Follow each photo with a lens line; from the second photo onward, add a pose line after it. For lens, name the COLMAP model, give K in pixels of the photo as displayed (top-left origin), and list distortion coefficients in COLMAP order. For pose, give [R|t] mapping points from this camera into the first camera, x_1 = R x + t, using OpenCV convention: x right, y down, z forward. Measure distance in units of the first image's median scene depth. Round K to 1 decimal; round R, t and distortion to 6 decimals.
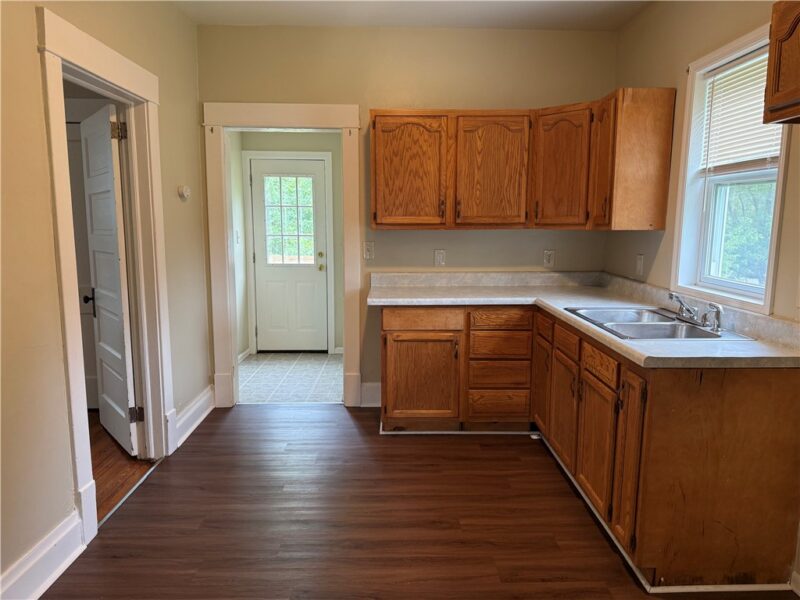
lens RADIAL K [[557.6, 0, 401.7], [0, 557.6, 299.1], [0, 0, 1]] dist [0.009678, 0.003947]
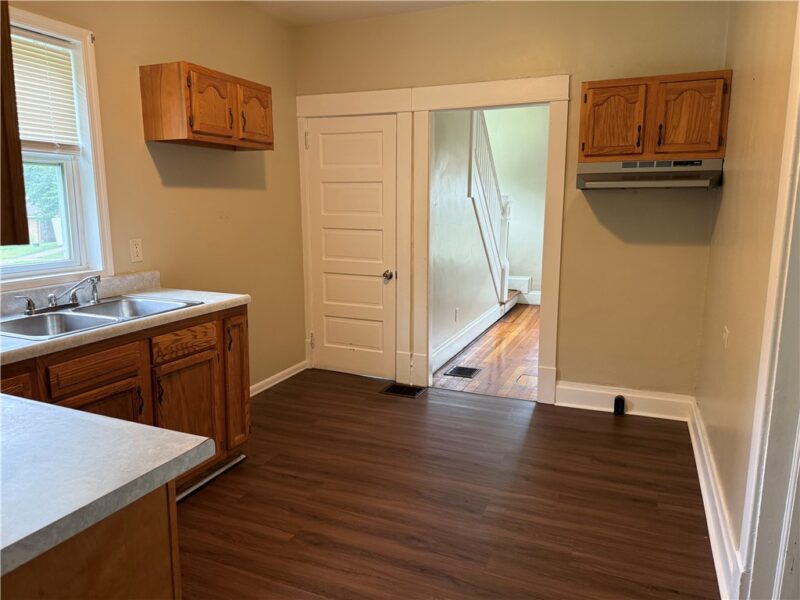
lens RADIAL K [[557.6, 0, 400.2], [0, 557.6, 300.0], [0, 0, 1]] dist [0.009678, 0.003947]
pose [[-0.914868, -0.074434, 0.396833, -0.425104], [0.050907, 0.953750, 0.296258, -0.249298], [-0.400531, 0.291239, -0.868766, 1.766246]]
